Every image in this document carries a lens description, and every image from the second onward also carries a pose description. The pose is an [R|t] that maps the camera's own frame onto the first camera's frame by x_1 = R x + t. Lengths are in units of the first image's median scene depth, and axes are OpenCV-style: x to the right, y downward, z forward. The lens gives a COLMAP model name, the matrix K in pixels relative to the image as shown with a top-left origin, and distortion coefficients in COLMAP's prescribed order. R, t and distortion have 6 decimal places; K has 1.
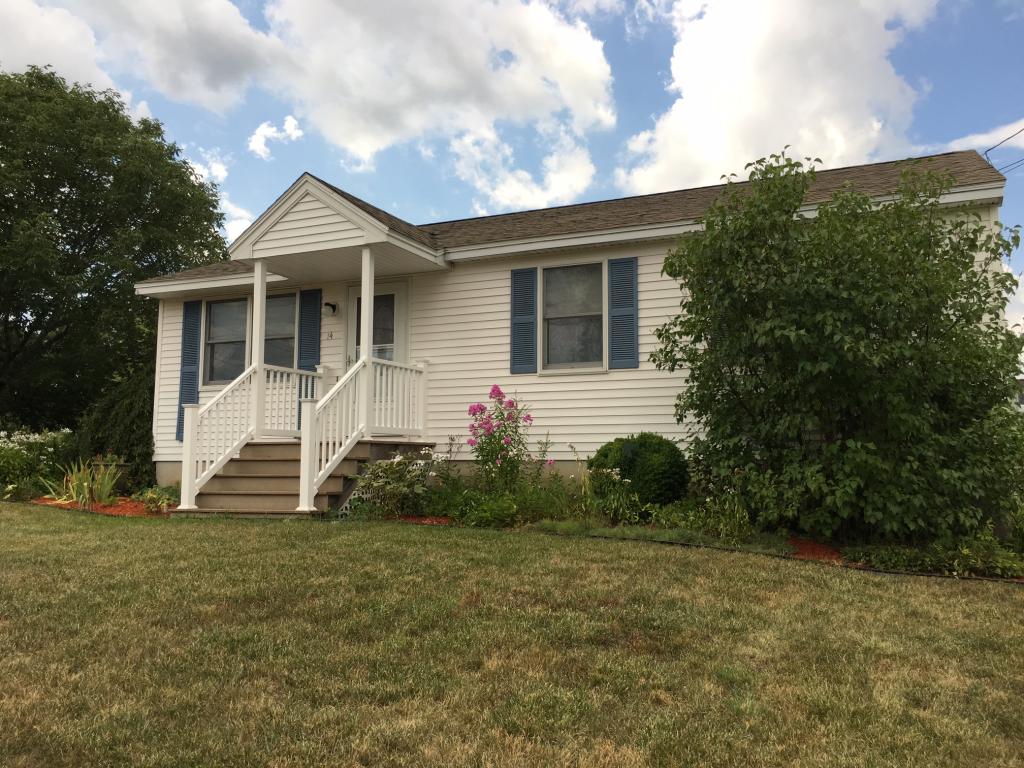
lens RADIAL K [[893.1, 0, 512.0], [0, 893.1, 384.0], [0, 0, 1]] dist [0.042059, -0.001324]
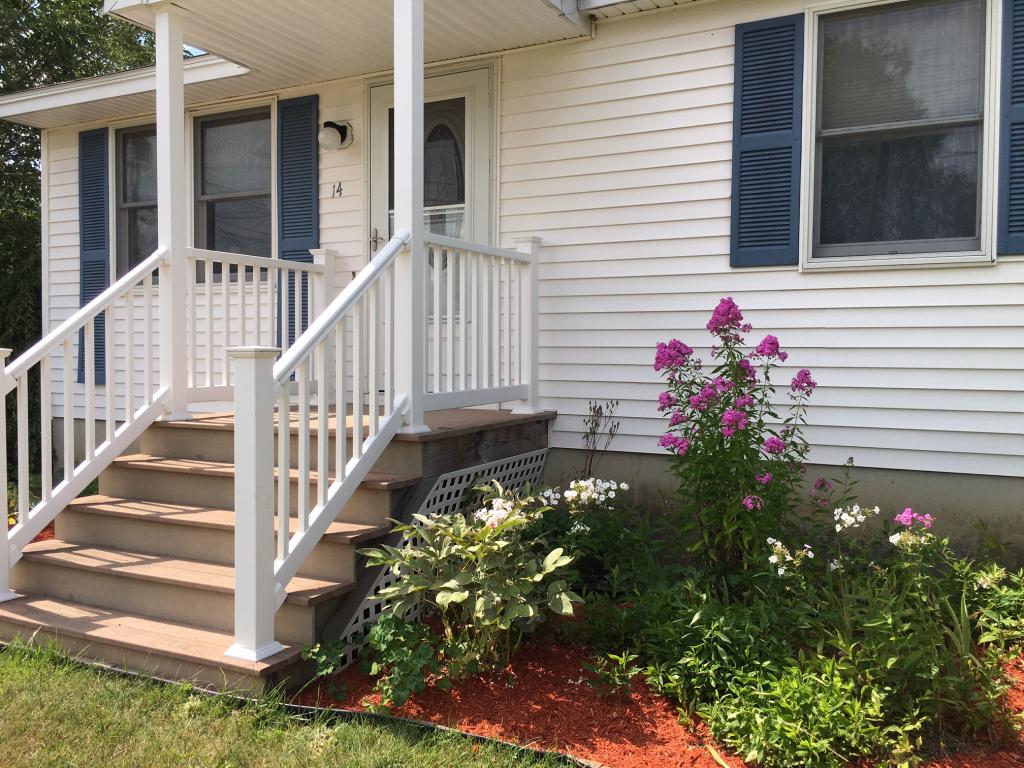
lens RADIAL K [[859.6, 0, 512.0], [0, 859.6, 384.0], [0, 0, 1]] dist [0.024573, 0.003447]
pose [[0.999046, 0.003362, -0.043536, -0.090096], [0.002686, 0.990411, 0.138123, -0.013185], [0.043583, -0.138108, 0.989458, 0.551014]]
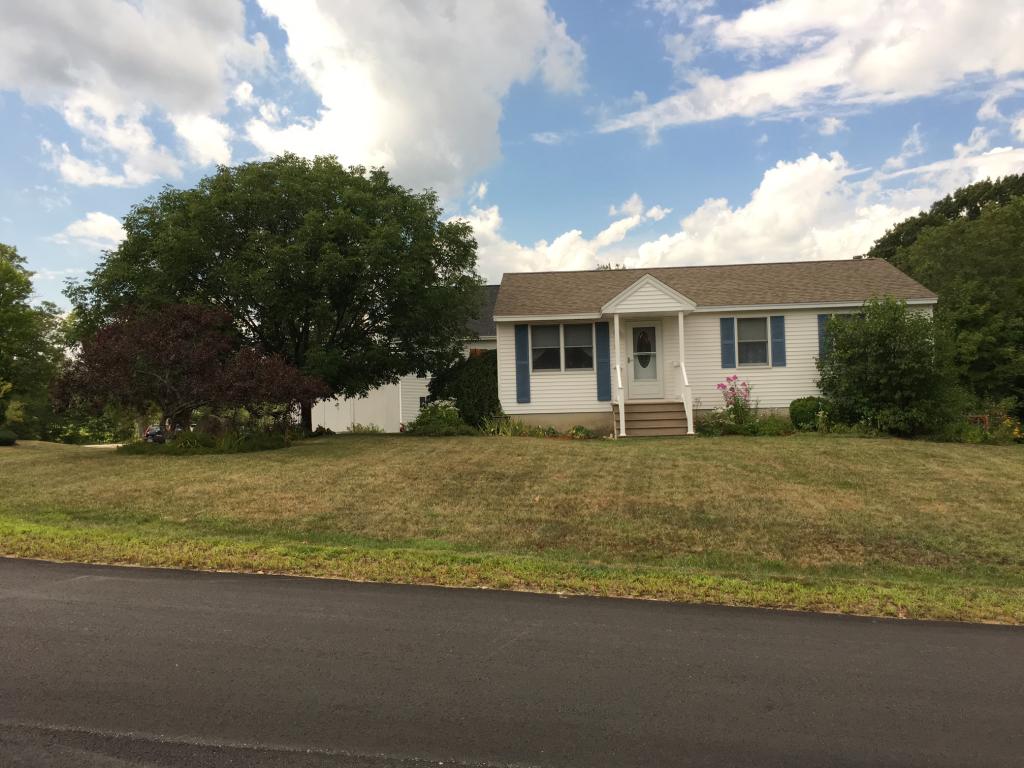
lens RADIAL K [[893.1, 0, 512.0], [0, 893.1, 384.0], [0, 0, 1]] dist [0.042059, -0.001324]
pose [[0.941753, -0.018943, 0.335772, -1.149301], [-0.005468, 0.997418, 0.071607, -0.119706], [-0.336262, -0.069272, 0.939217, -0.796904]]
